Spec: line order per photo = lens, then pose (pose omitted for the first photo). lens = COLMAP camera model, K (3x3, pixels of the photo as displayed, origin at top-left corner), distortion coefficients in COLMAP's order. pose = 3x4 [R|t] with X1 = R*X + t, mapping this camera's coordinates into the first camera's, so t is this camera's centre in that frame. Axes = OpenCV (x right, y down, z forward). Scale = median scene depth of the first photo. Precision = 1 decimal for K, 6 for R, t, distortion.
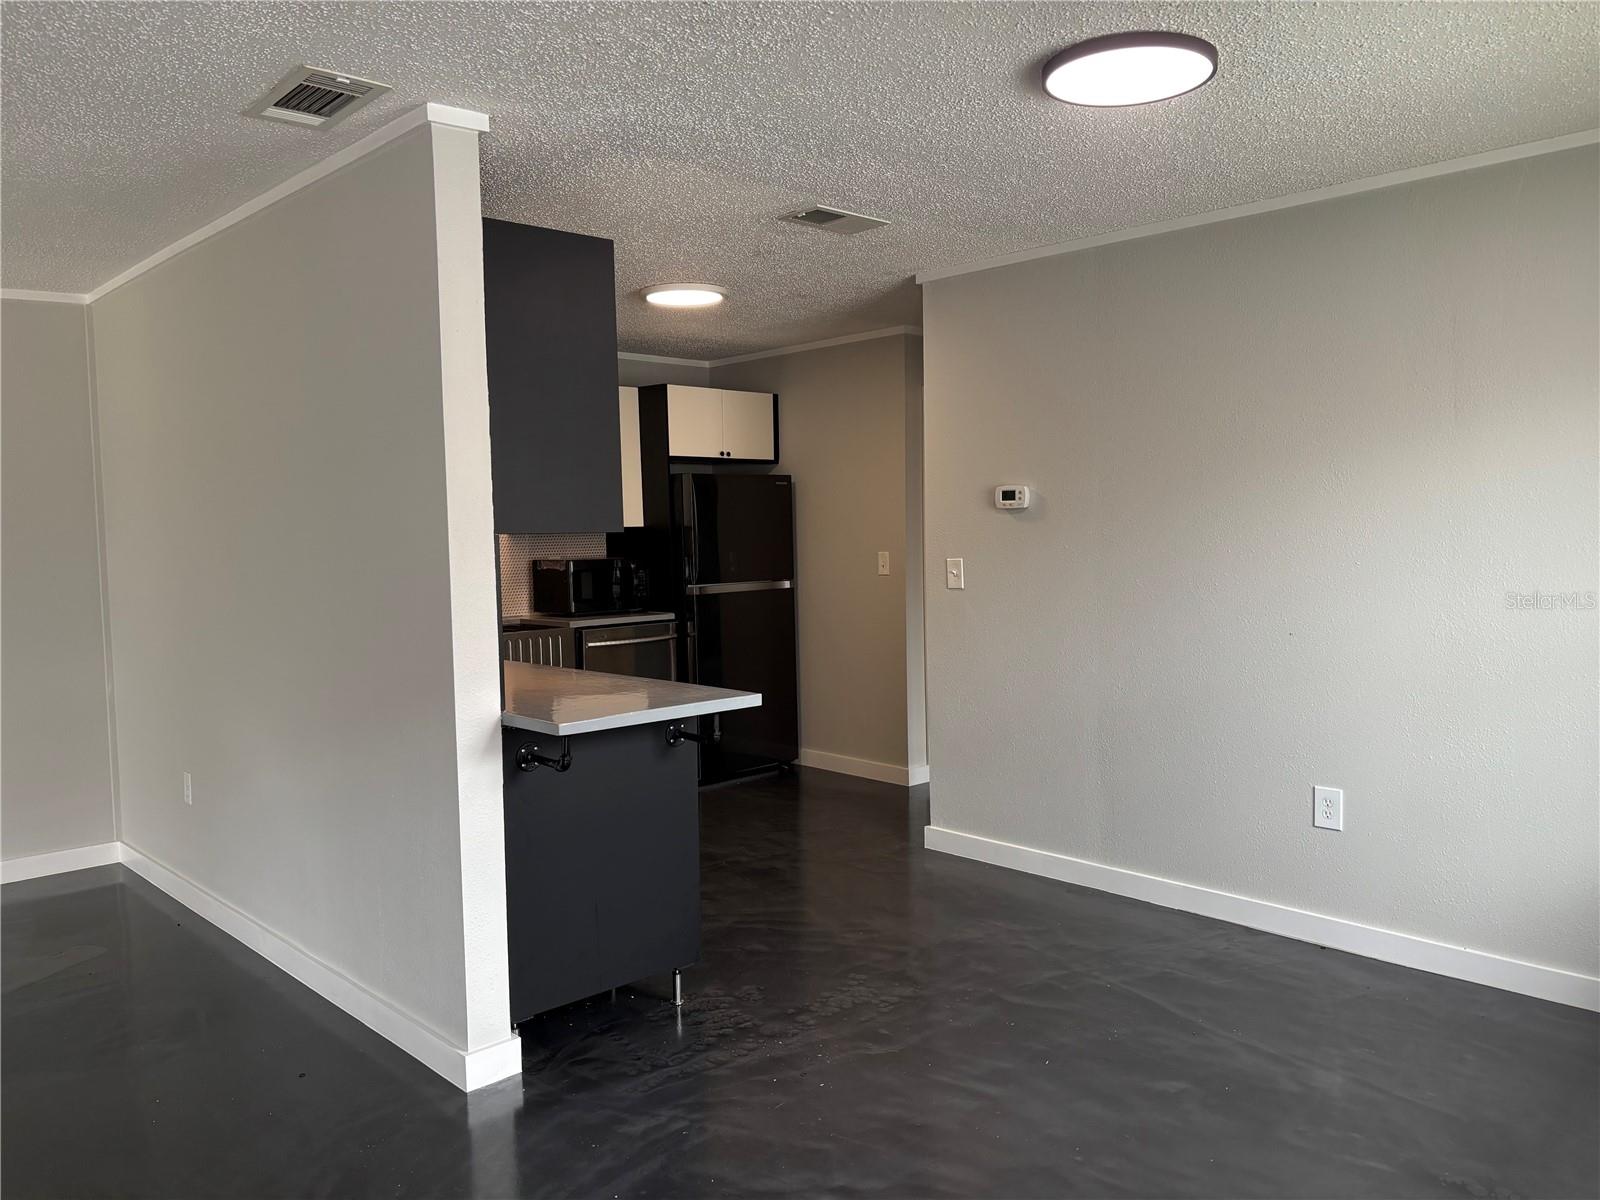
lens RADIAL K [[1209.5, 0, 808.2], [0, 1209.5, 598.9], [0, 0, 1]] dist [0.068602, -0.077740]
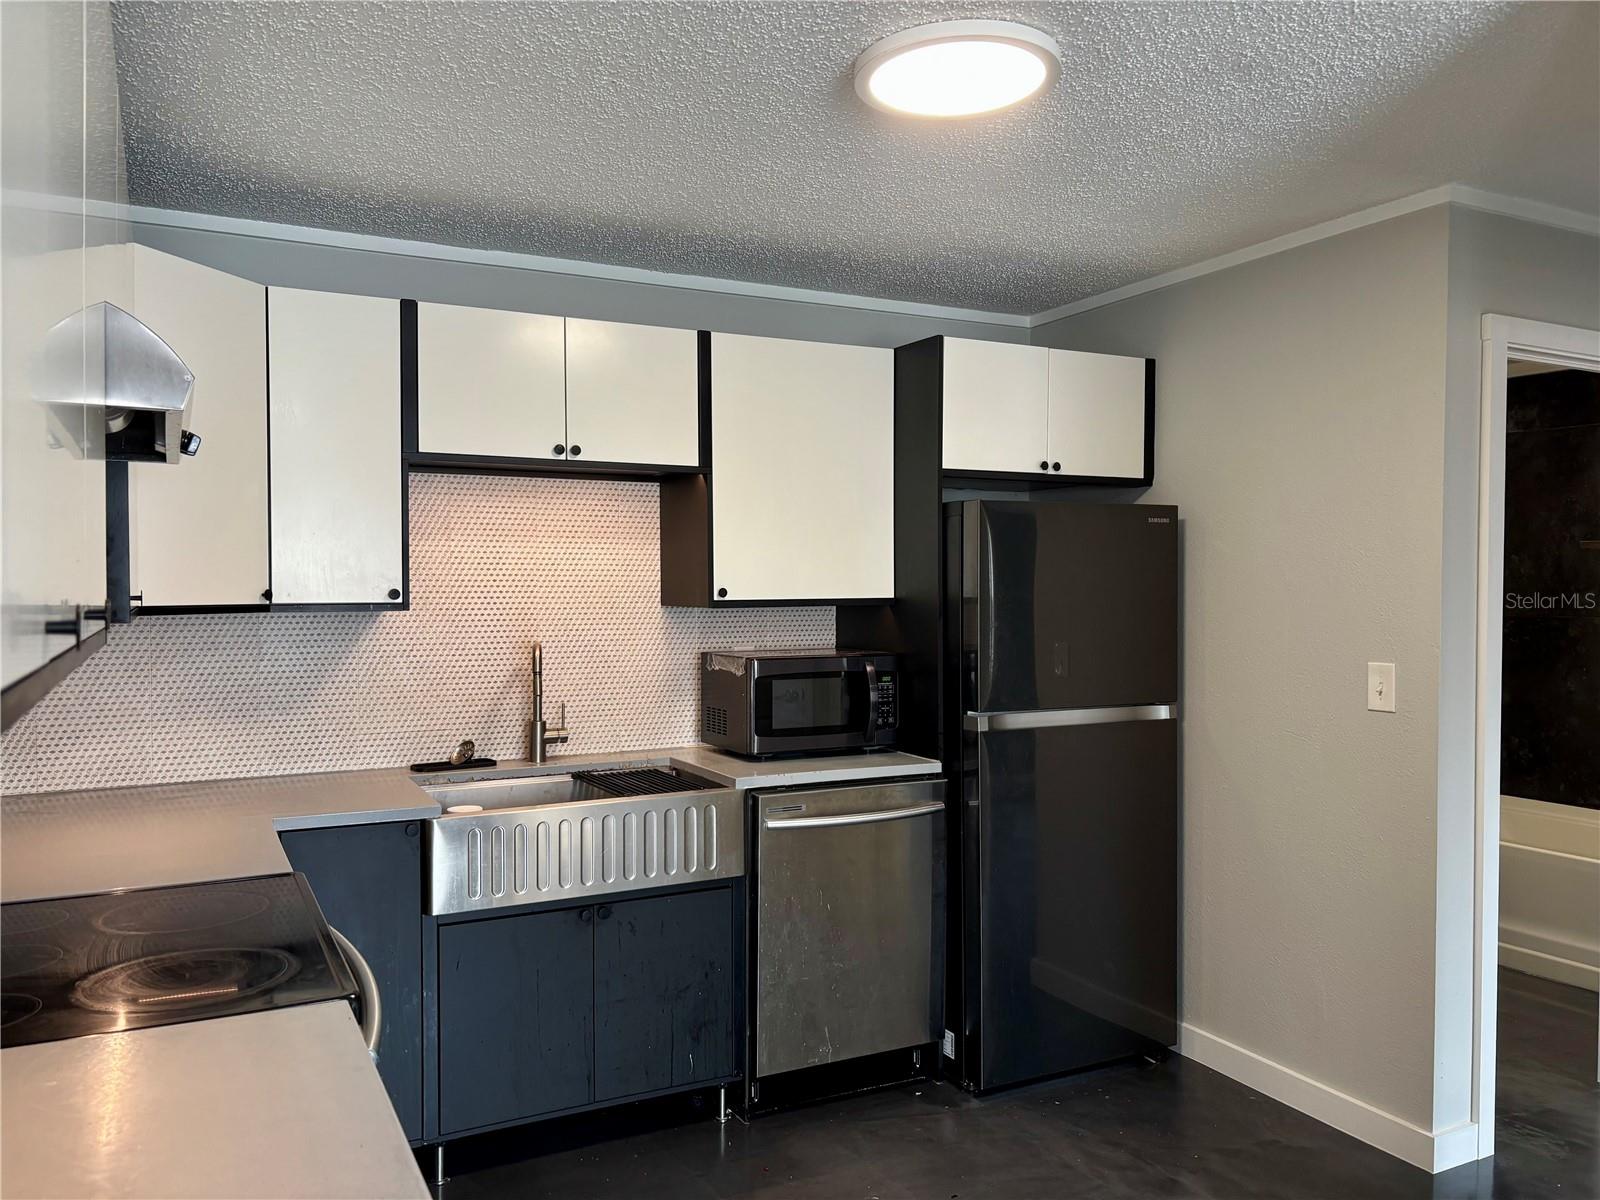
lens RADIAL K [[1209.5, 0, 791.9], [0, 1209.5, 603.2], [0, 0, 1]] dist [0.068602, -0.077740]
pose [[0.958118, 0.026720, -0.285124, -0.033844], [-0.038563, 0.998607, -0.036003, -0.051268], [0.283765, 0.045491, 0.957814, 0.663547]]
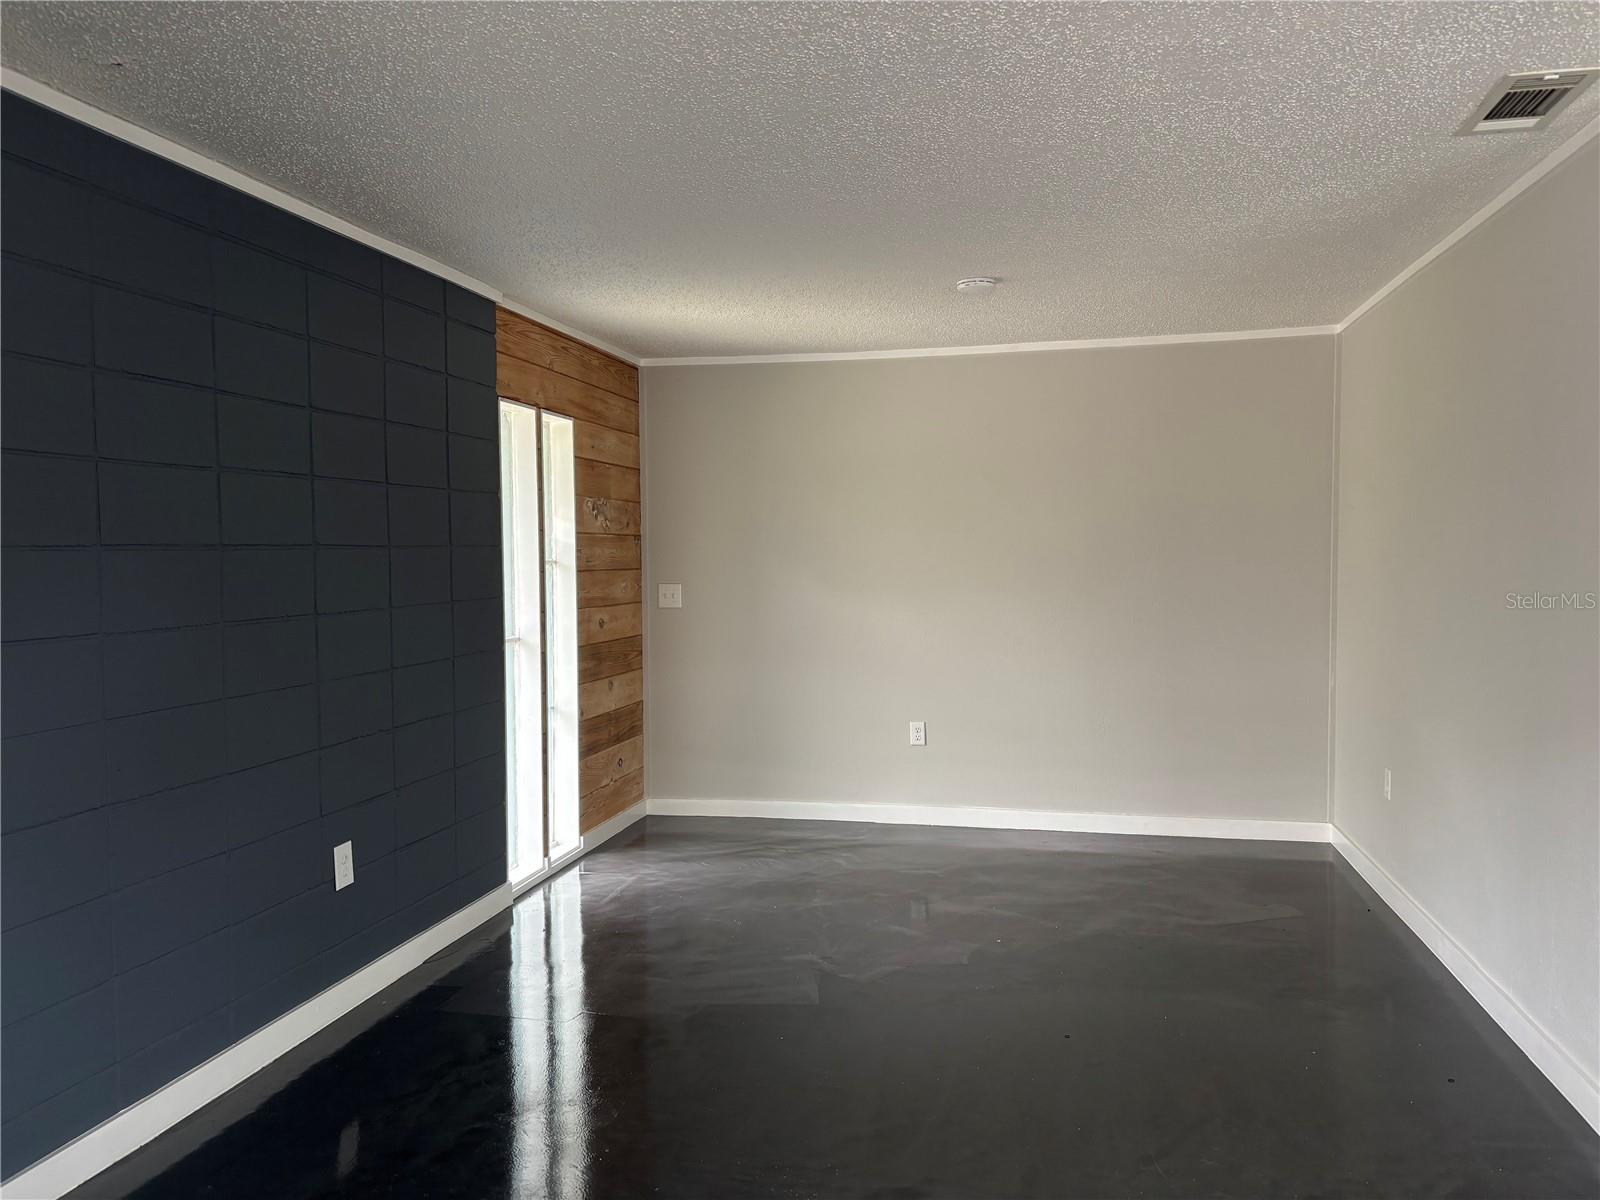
lens RADIAL K [[1209.5, 0, 803.1], [0, 1209.5, 604.1], [0, 0, 1]] dist [0.068602, -0.077740]
pose [[0.571251, 0.056844, -0.818804, 0.073635], [-0.060896, 0.997785, 0.026785, 0.003531], [0.818513, 0.034561, 0.573447, -0.021875]]
